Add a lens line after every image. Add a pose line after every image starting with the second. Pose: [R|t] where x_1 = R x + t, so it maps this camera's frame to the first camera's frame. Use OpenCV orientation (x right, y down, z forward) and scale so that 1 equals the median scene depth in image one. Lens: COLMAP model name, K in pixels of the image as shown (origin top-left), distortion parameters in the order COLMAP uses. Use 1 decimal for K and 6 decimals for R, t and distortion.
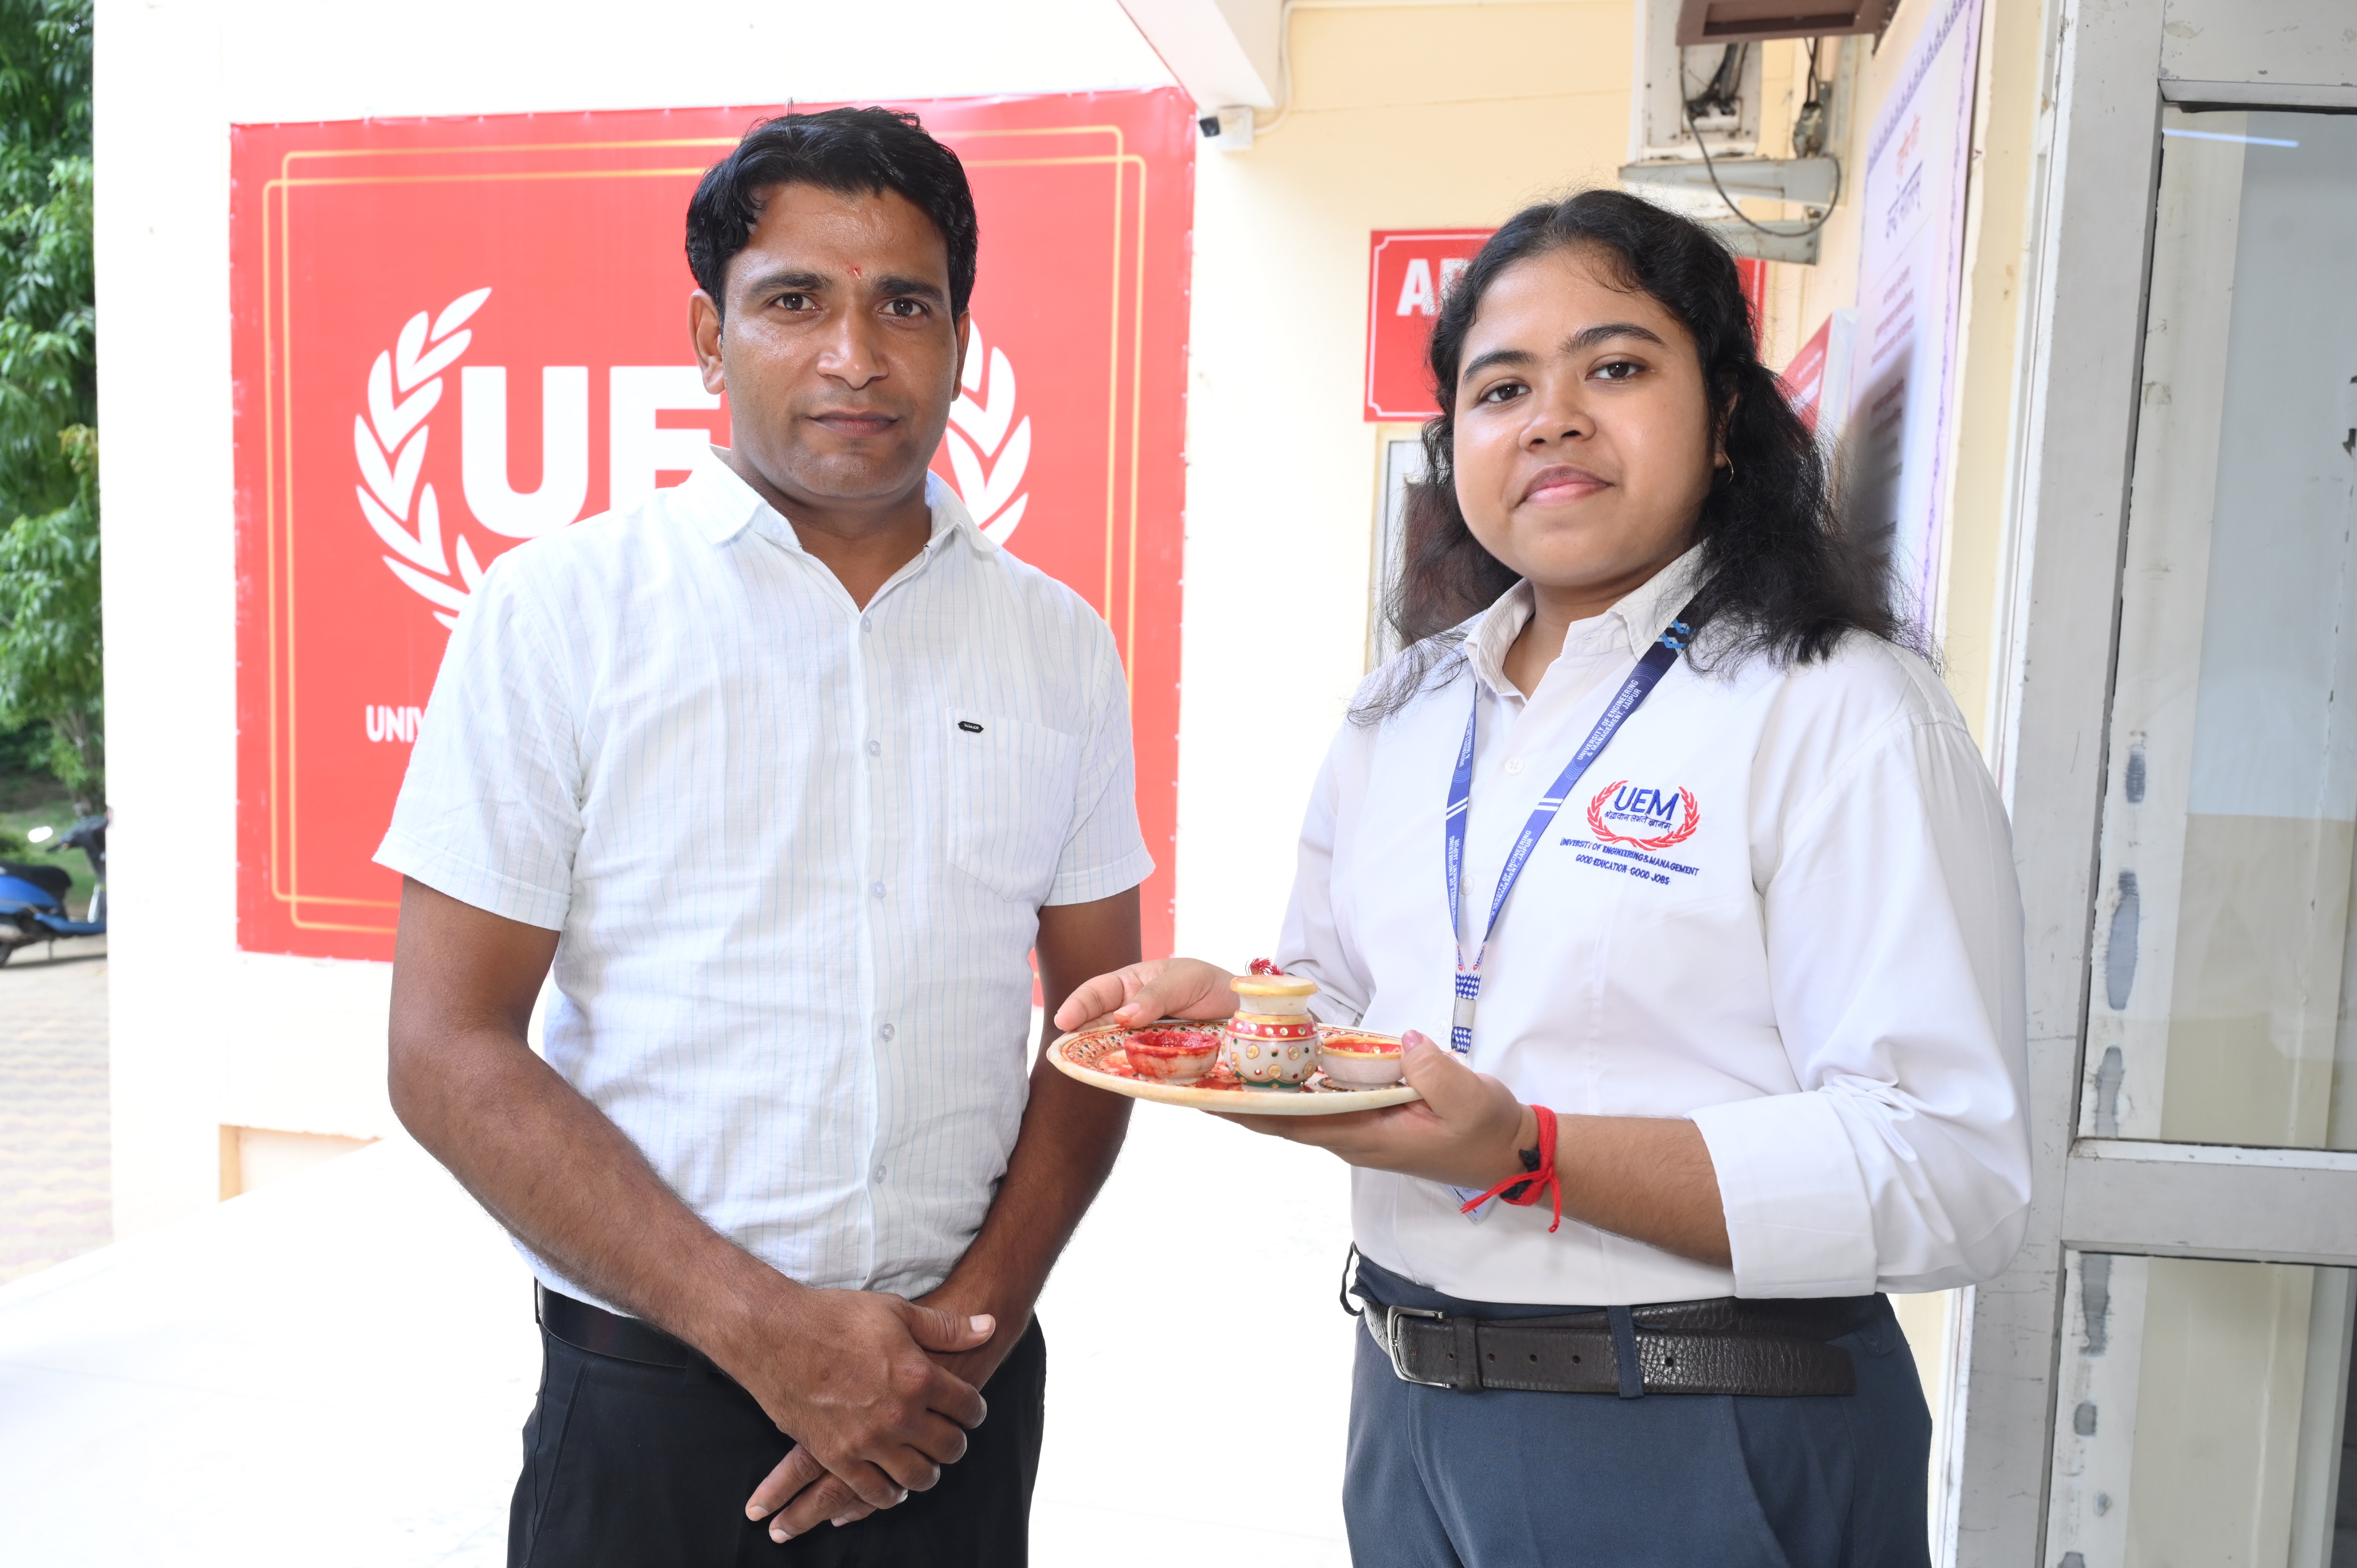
lens RADIAL K [[1886.9, 0, 1167.4], [0, 1886.9, 813.7], [0, 0, 1]] dist [0.025276, -0.017854]
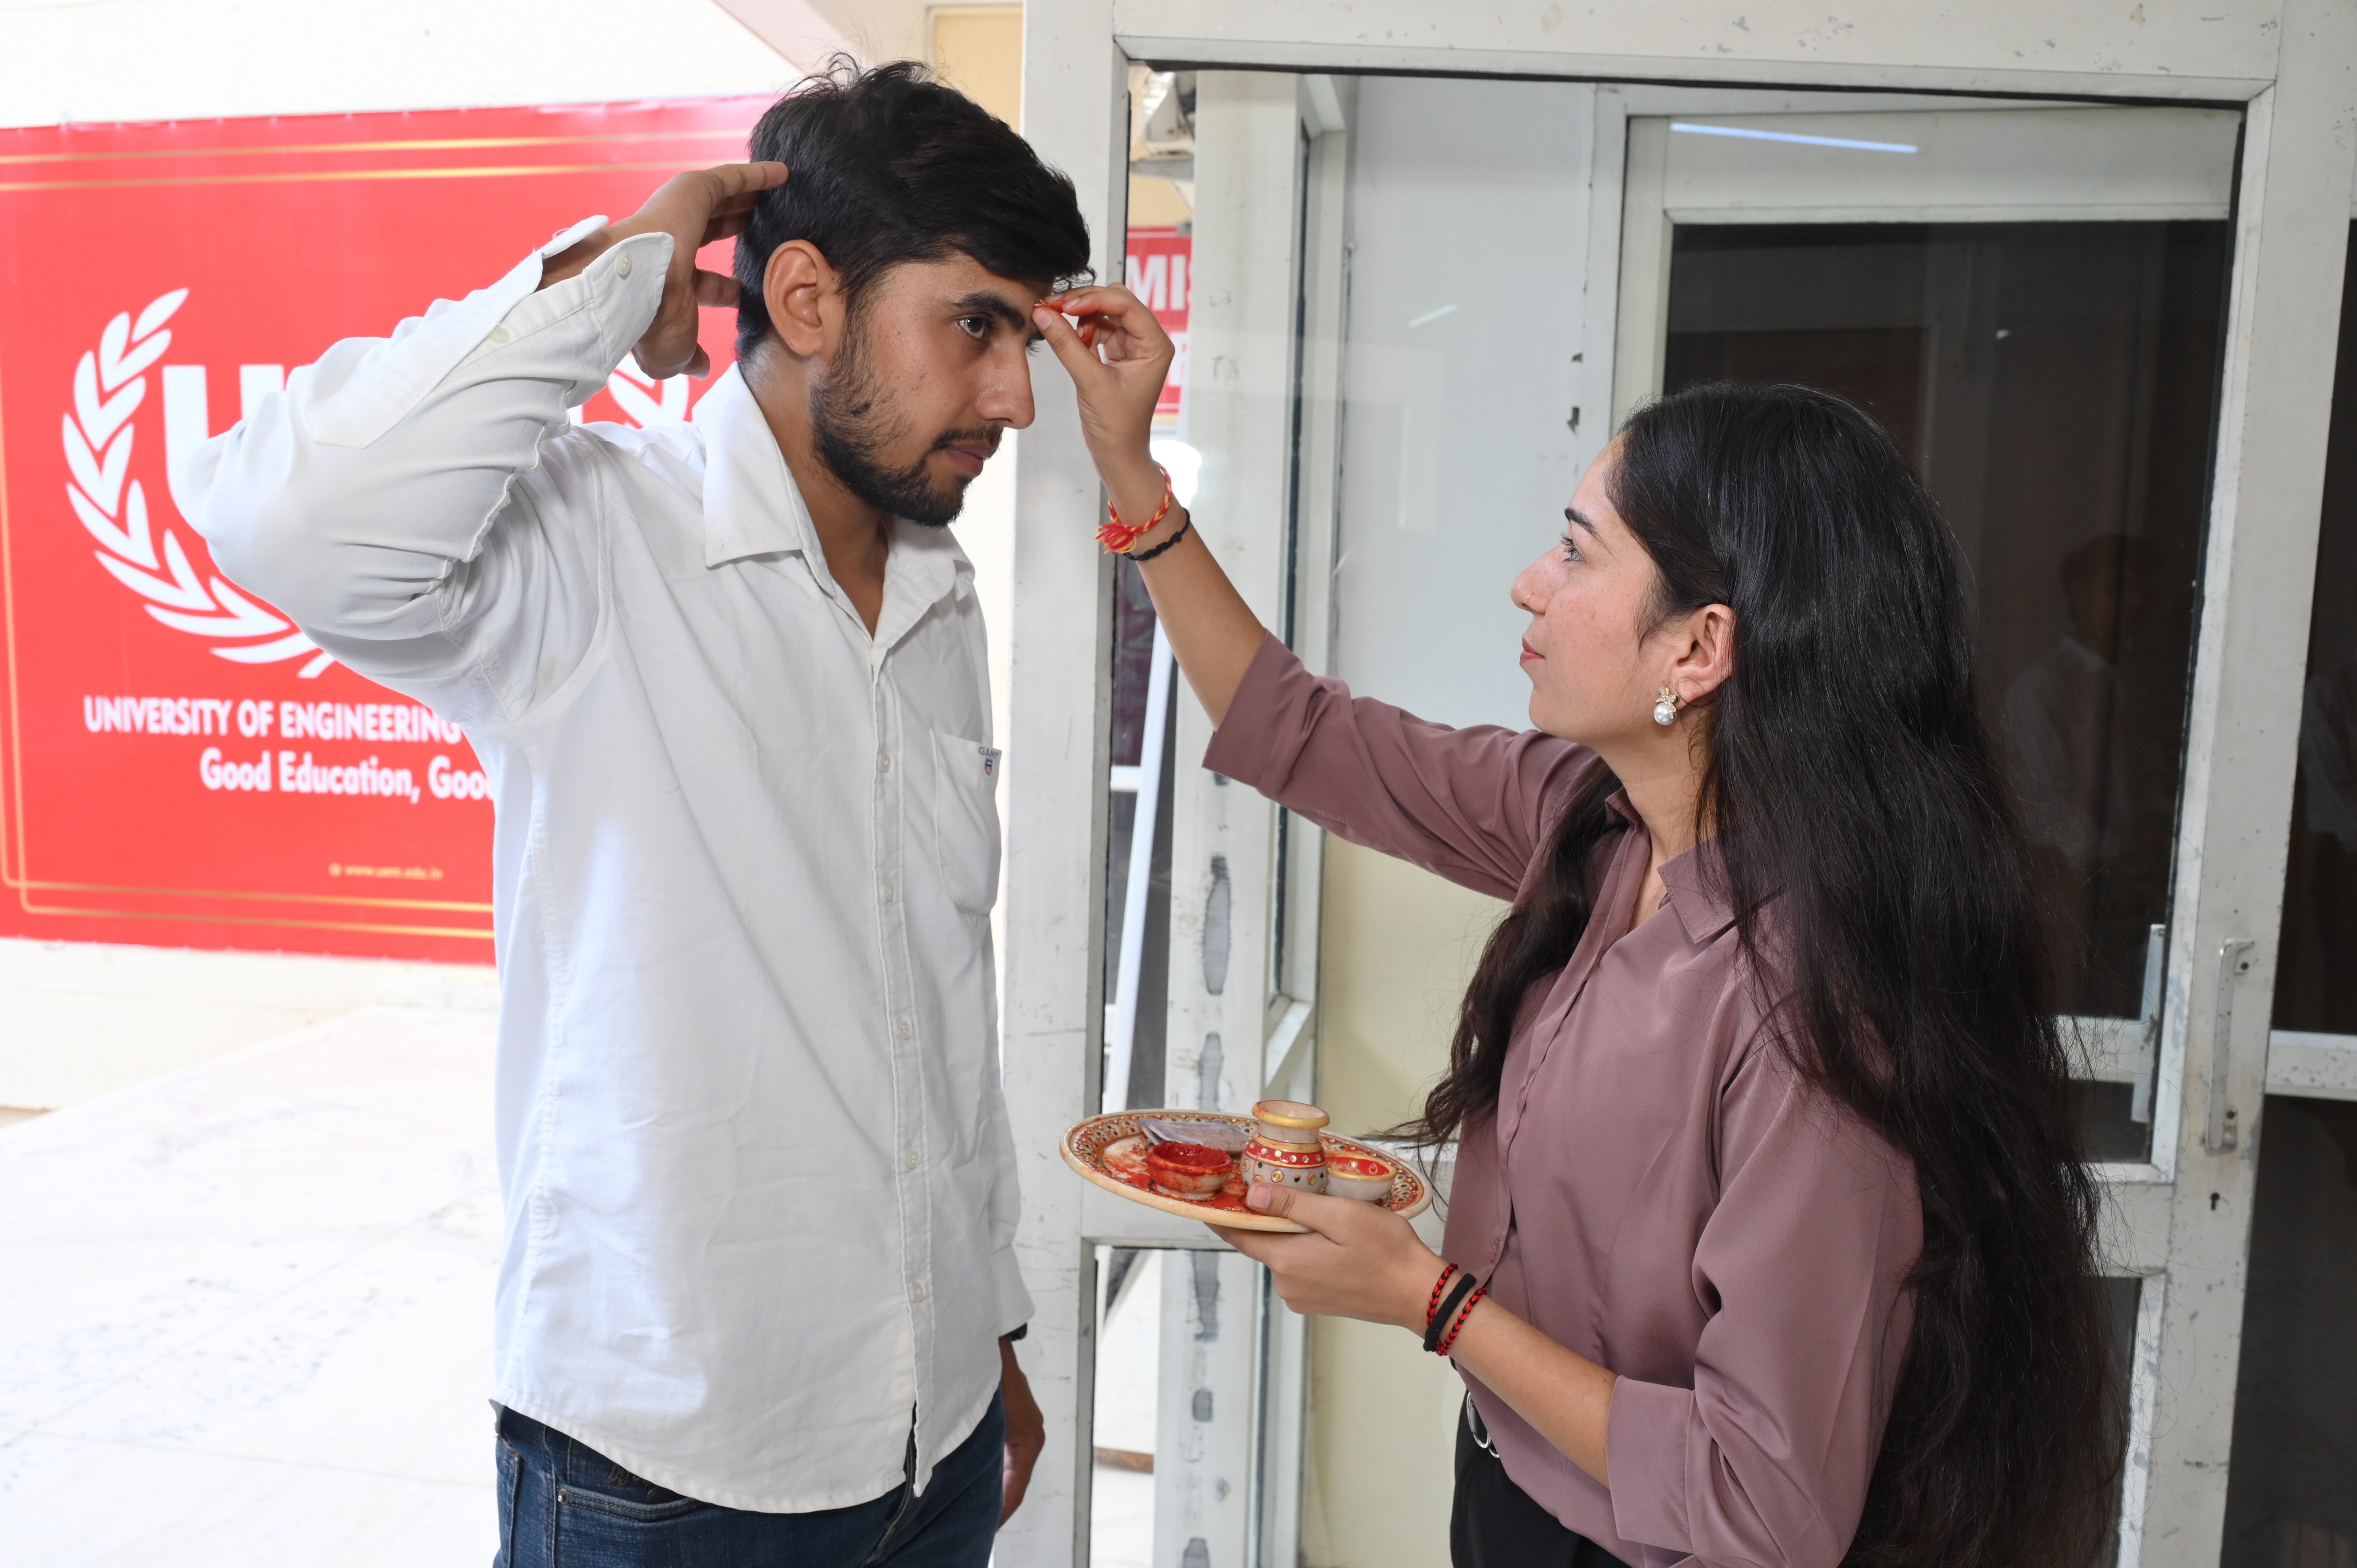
lens RADIAL K [[1742.1, 0, 1148.1], [0, 1742.1, 816.8], [0, 0, 1]] dist [0.009898, -0.003314]
pose [[0.999284, -0.013936, 0.035176, 0.142513], [0.013275, 0.999732, 0.018977, -0.002376], [-0.035432, -0.018497, 0.999201, 0.031409]]
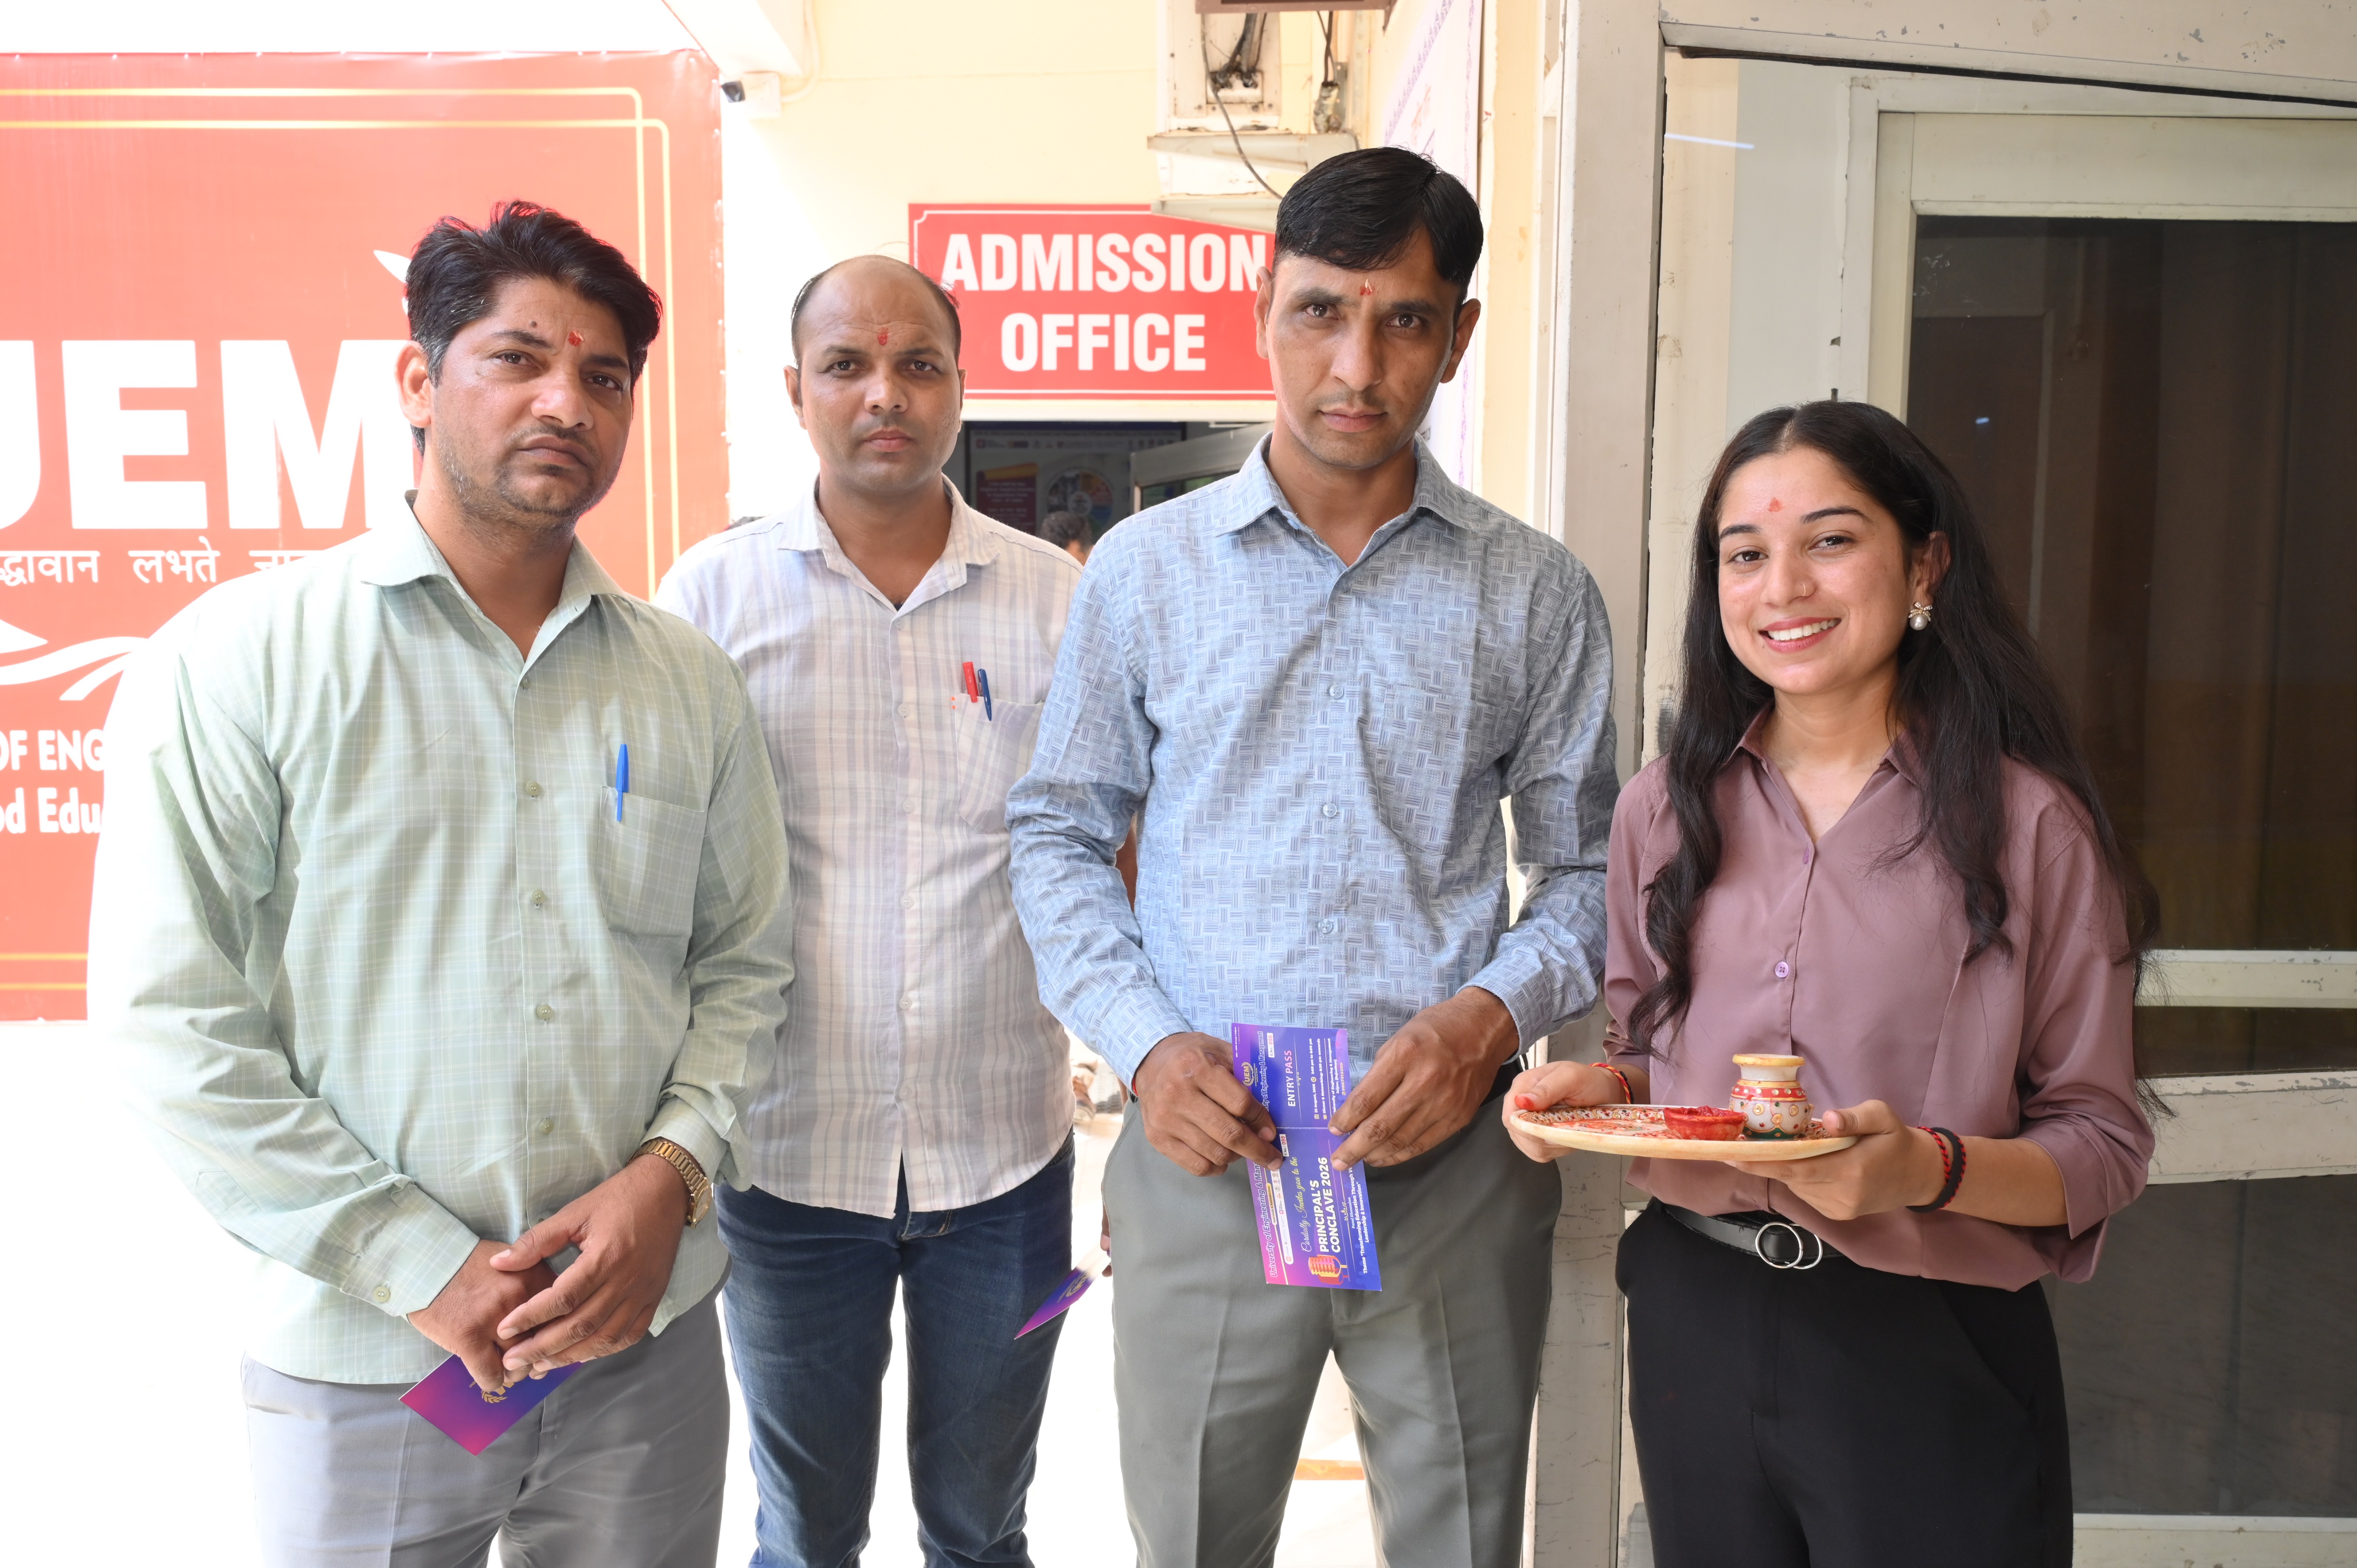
lens RADIAL K [[1850.9, 0, 1171.5], [0, 1850.9, 808.8], [0, 0, 1]] dist [0.008260, -0.006189]
pose [[0.973872, -0.051390, 0.221205, 0.011845], [0.049686, 0.998677, 0.013264, -0.001219], [-0.221594, -0.001926, 0.975137, 0.033359]]
